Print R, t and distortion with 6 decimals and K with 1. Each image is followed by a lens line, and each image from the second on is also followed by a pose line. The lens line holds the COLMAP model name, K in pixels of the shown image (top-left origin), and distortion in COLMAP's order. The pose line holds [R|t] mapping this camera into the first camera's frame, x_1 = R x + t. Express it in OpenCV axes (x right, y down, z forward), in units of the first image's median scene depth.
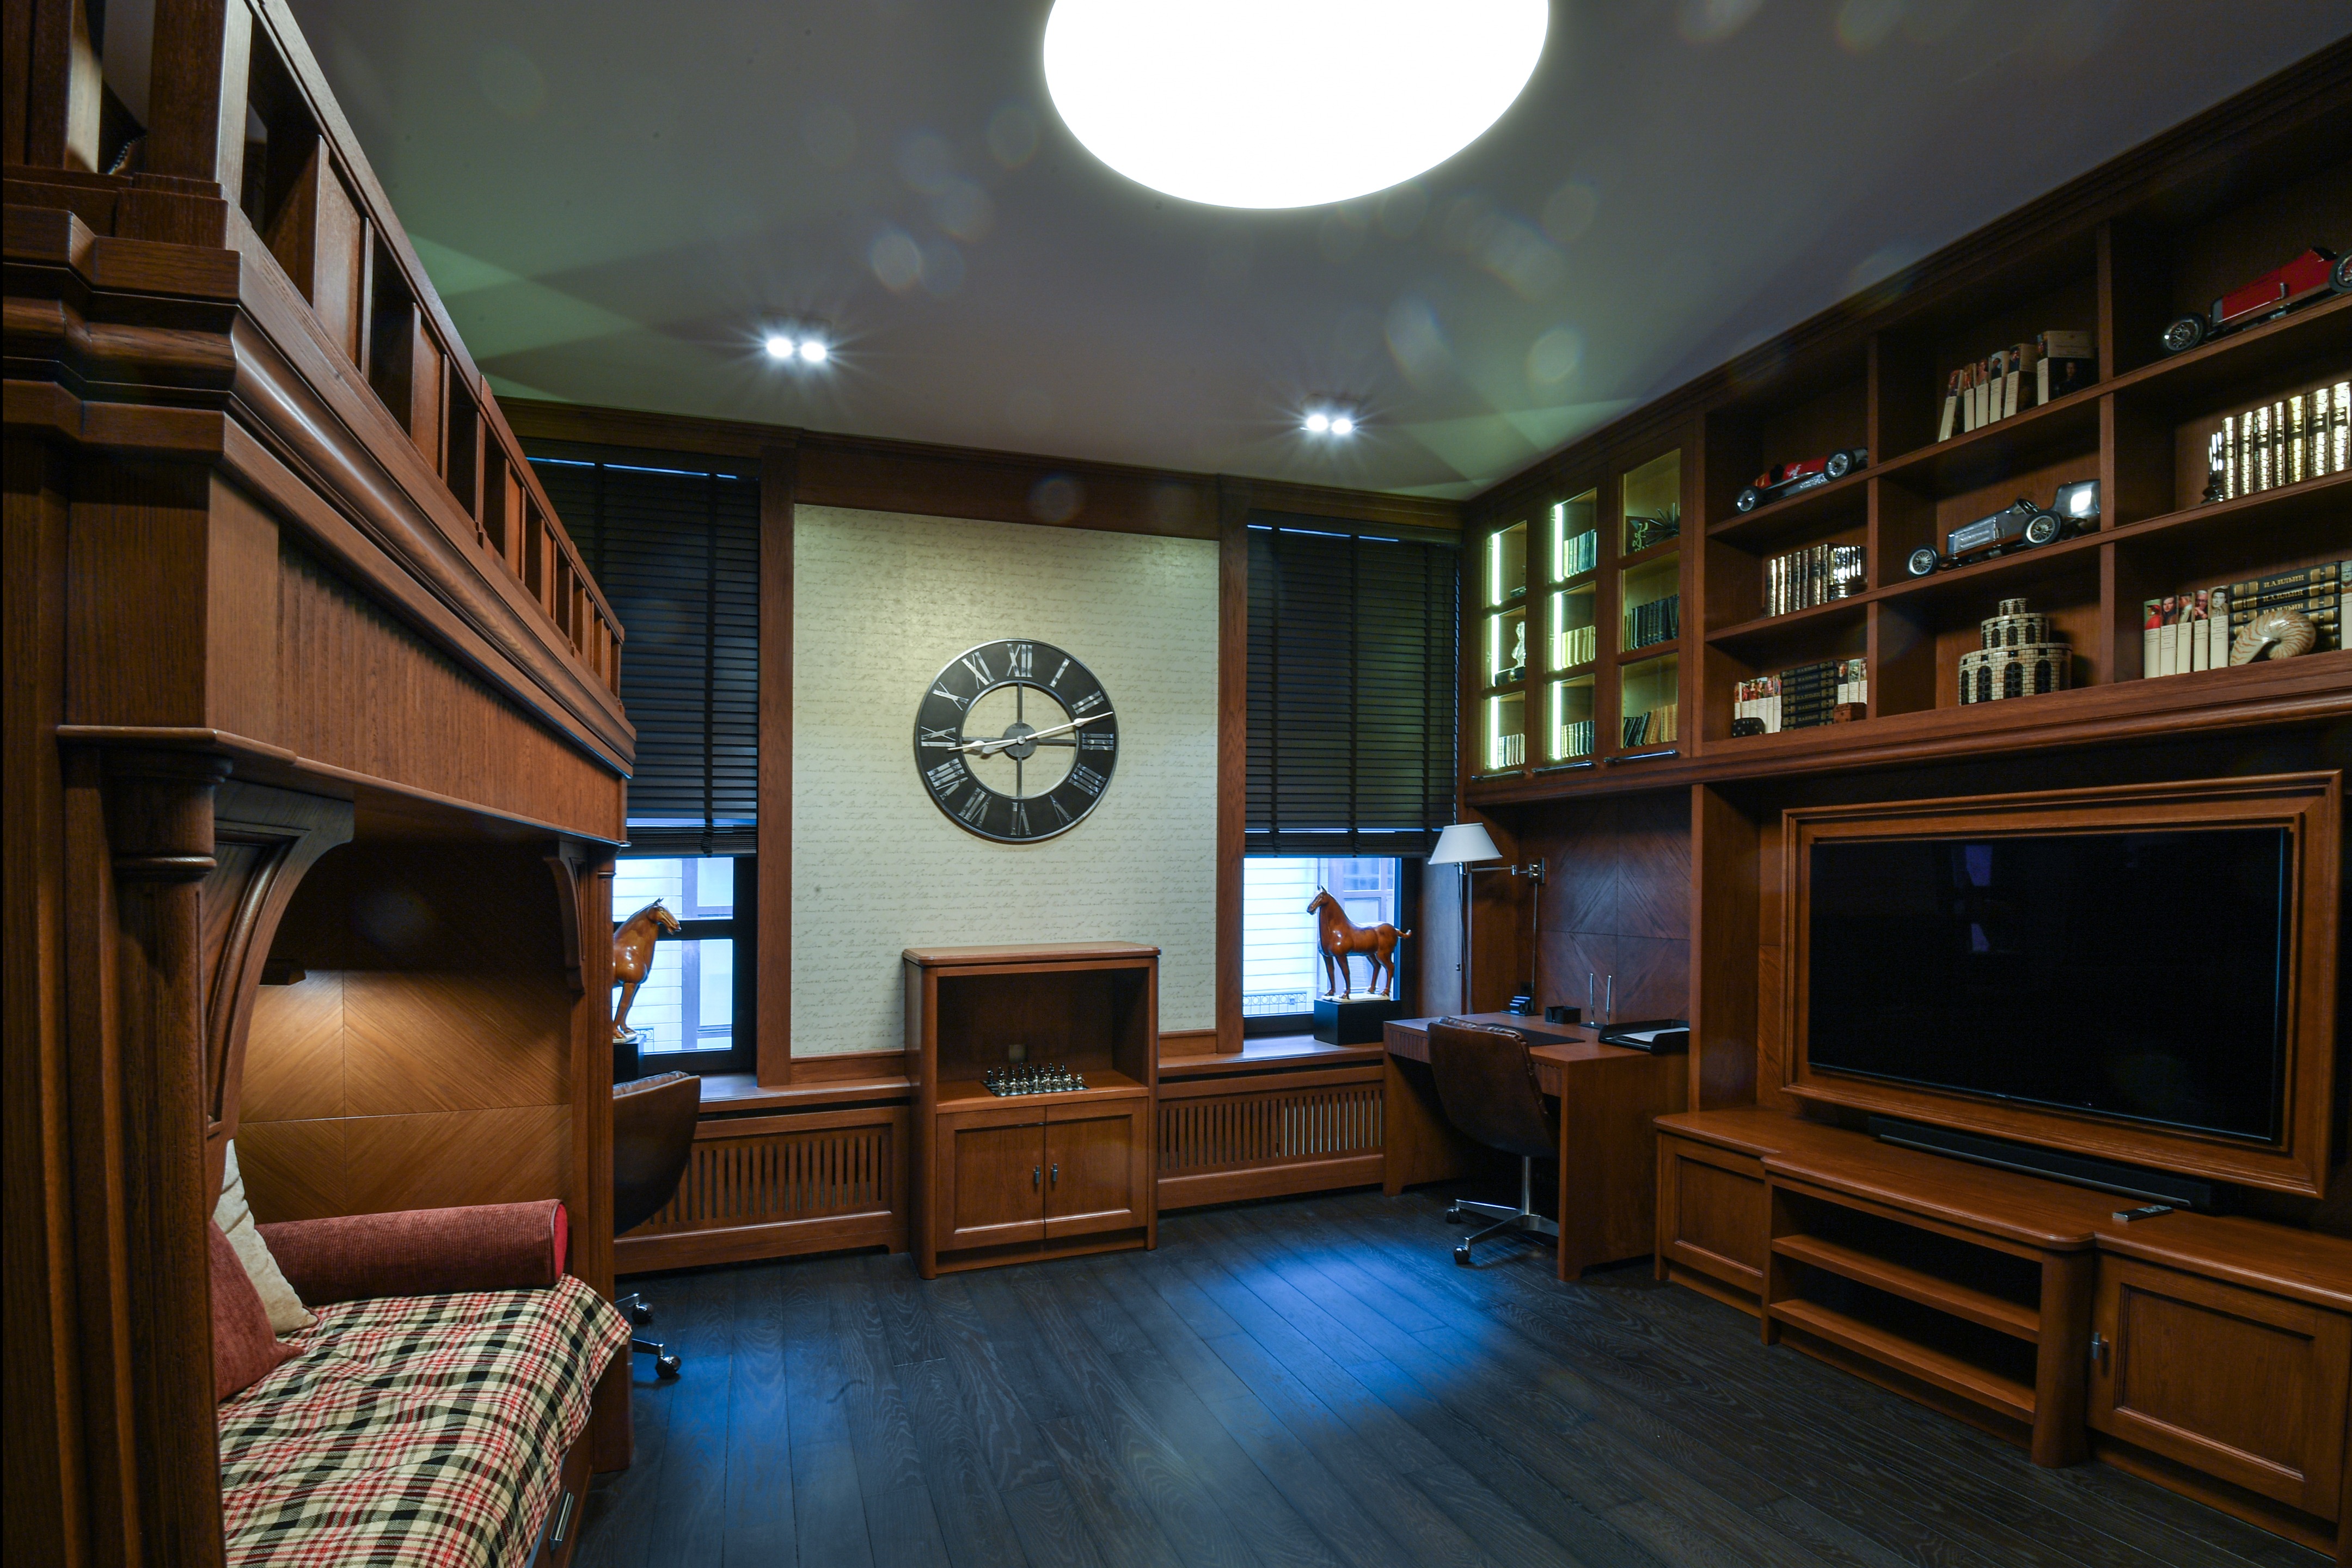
lens RADIAL K [[1101.2, 0, 1173.6], [0, 1101.2, 832.1], [0, 0, 1]] dist [-0.003011, -0.024040]
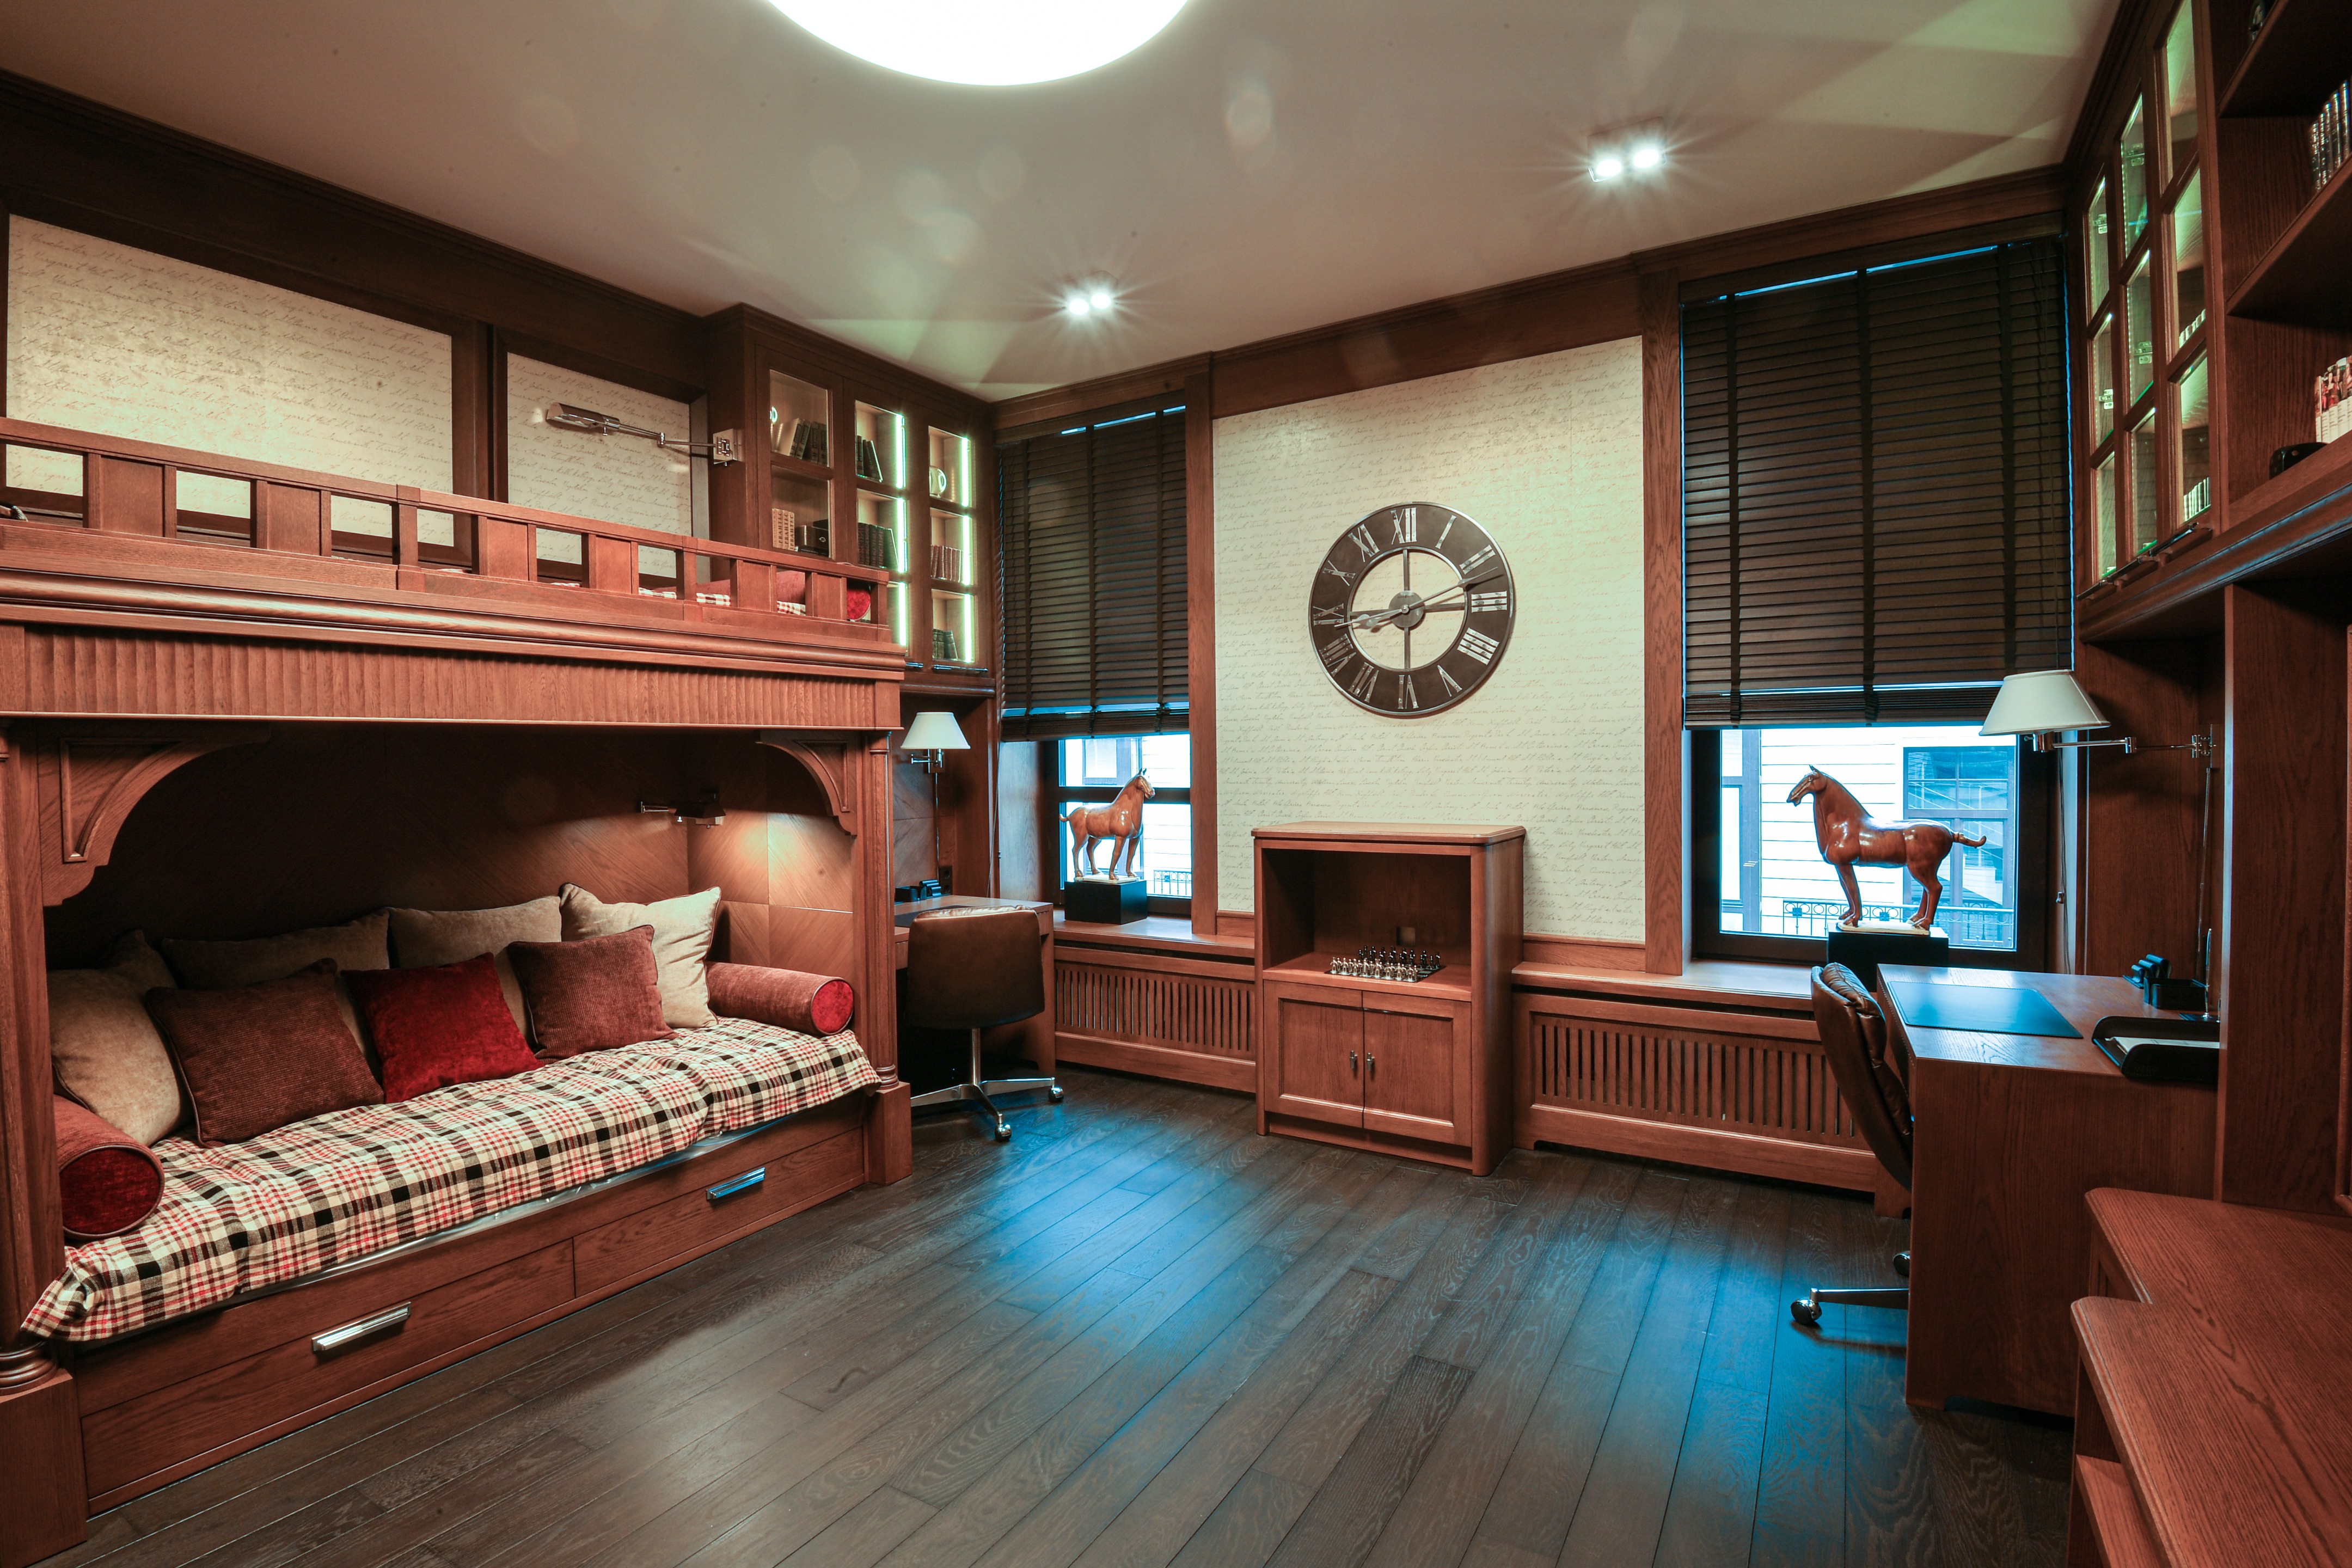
lens RADIAL K [[1107.0, 0, 1176.8], [0, 1107.0, 715.6], [0, 0, 1]] dist [0.001146, -0.017490]
pose [[0.631629, -0.018855, -0.775042, 0.481198], [0.034491, 0.999398, 0.003797, -0.002016], [0.774504, -0.029130, 0.631898, 0.239199]]
